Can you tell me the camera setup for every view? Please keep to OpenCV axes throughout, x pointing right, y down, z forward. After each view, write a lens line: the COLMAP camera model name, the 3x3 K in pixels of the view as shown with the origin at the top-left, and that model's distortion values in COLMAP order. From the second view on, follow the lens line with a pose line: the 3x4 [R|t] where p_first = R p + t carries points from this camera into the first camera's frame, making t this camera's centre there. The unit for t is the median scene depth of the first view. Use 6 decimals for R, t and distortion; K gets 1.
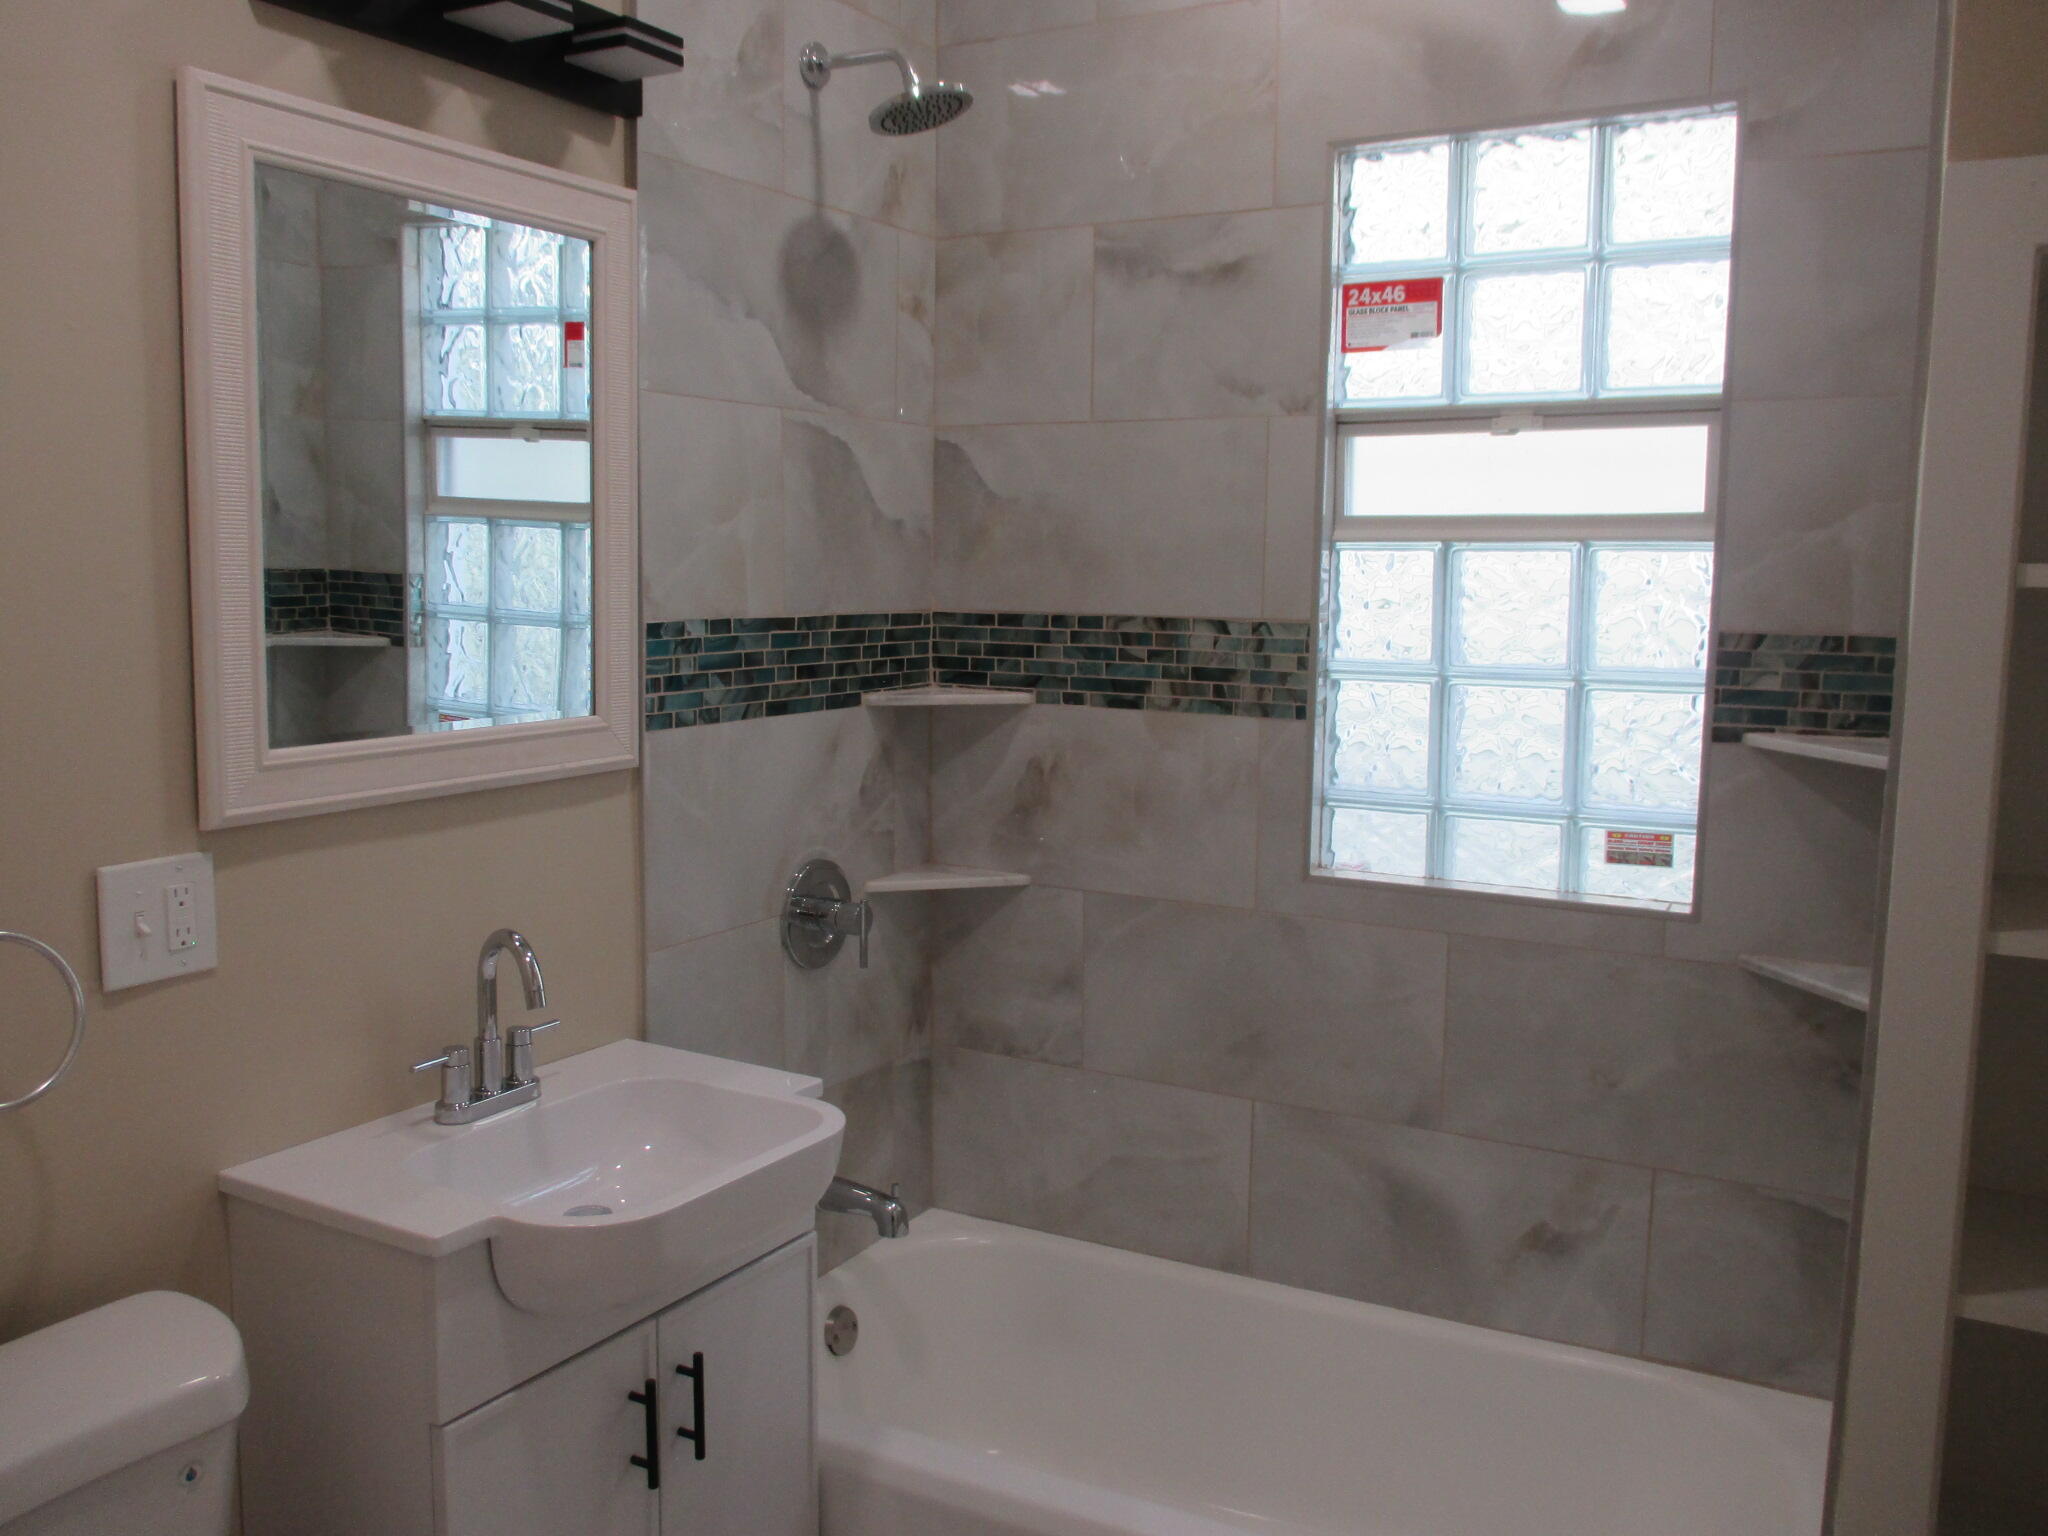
lens RADIAL K [[1711.7, 0, 1016.3], [0, 1711.7, 774.5], [0, 0, 1]] dist [-0.035108, 0.013376]
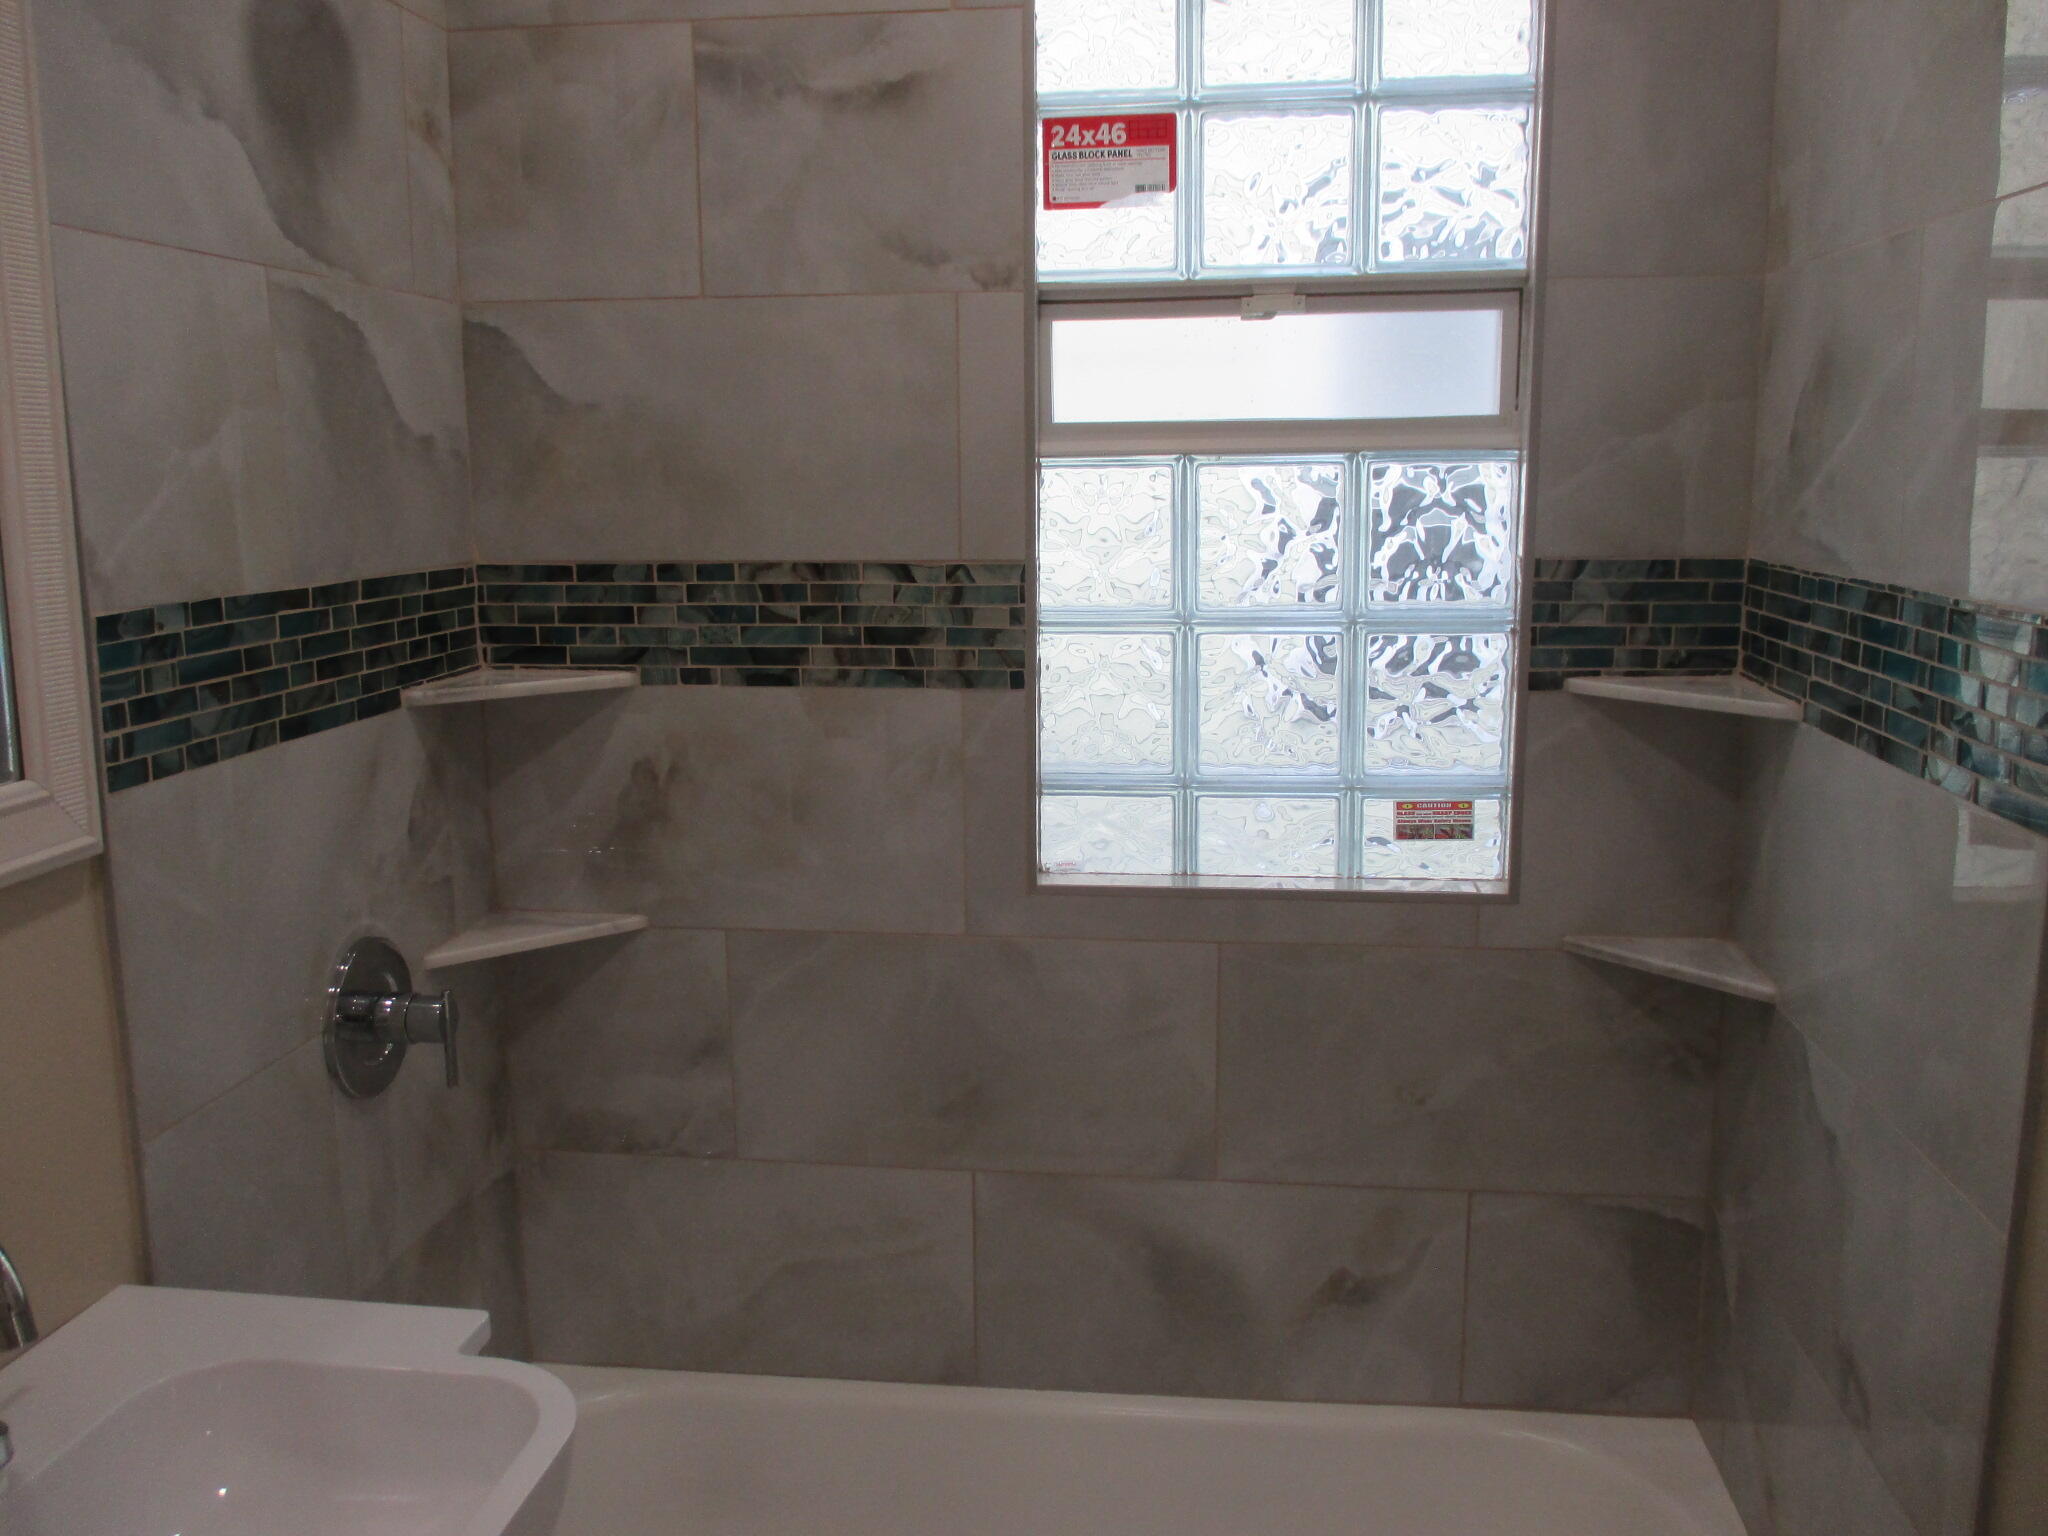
lens RADIAL K [[1711.7, 0, 1015.6], [0, 1711.7, 773.2], [0, 0, 1]] dist [-0.035108, 0.013376]
pose [[0.923157, -0.086505, 0.374564, -0.132710], [0.066001, 0.995551, 0.067252, -0.047858], [-0.378715, -0.037363, 0.924759, 0.291033]]
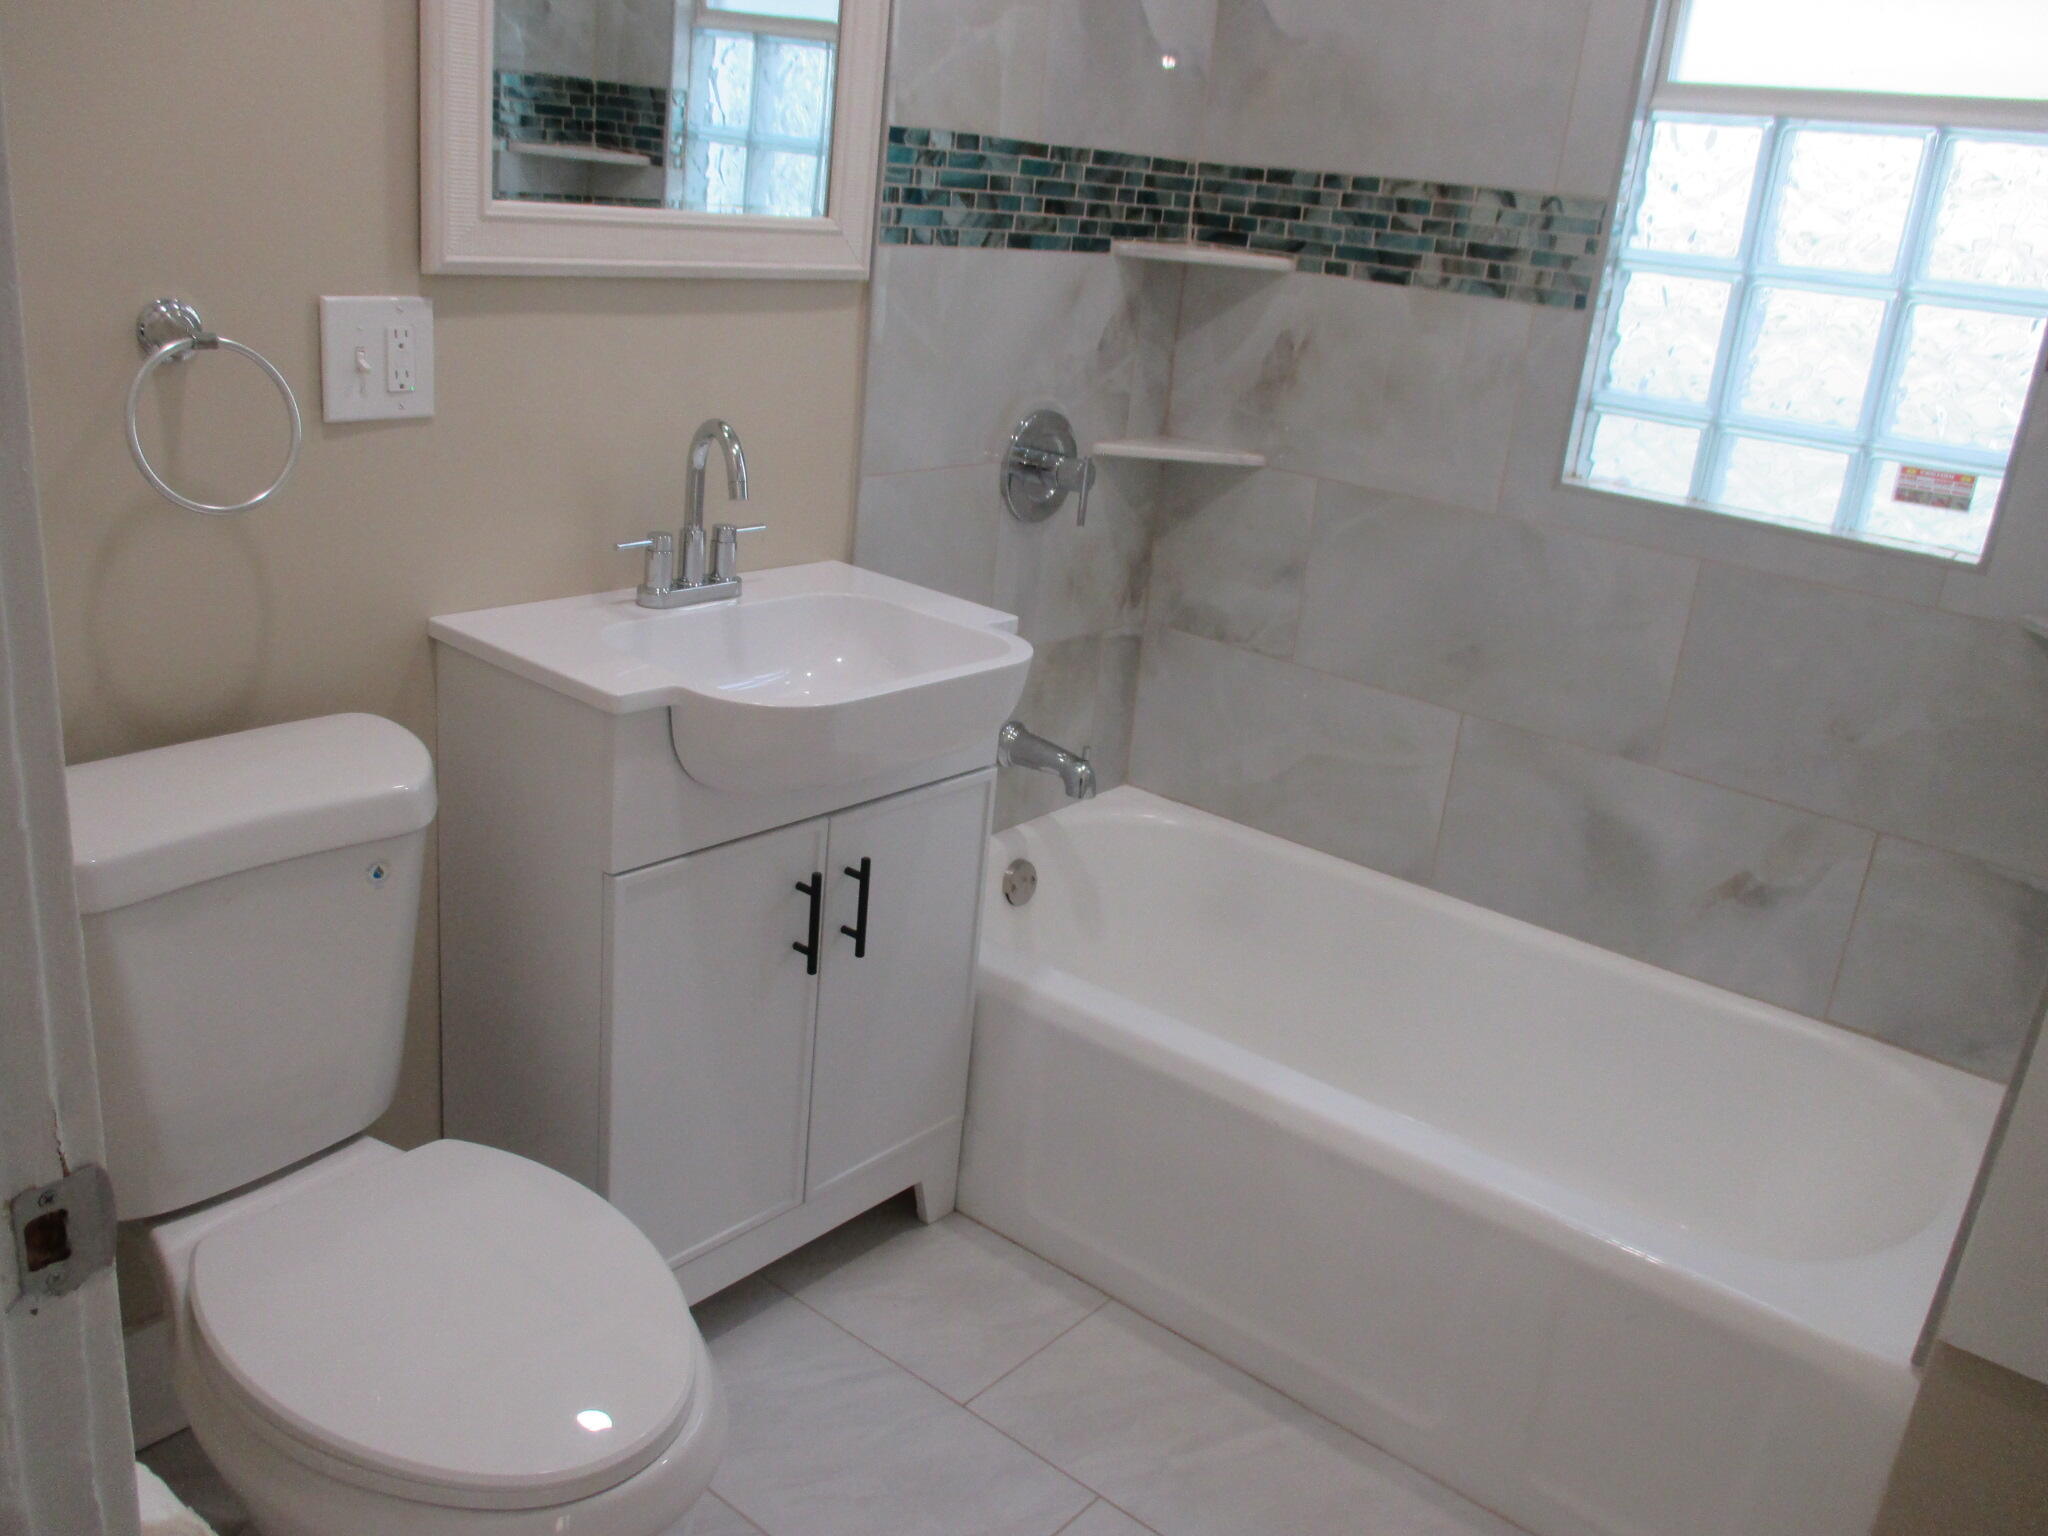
lens RADIAL K [[1711.7, 0, 1014.8], [0, 1711.7, 775.7], [0, 0, 1]] dist [-0.035108, 0.013376]
pose [[0.981673, 0.134894, -0.134616, 0.026467], [-0.104137, 0.971292, 0.213887, 0.048541], [0.159603, -0.195948, 0.967539, 0.019309]]
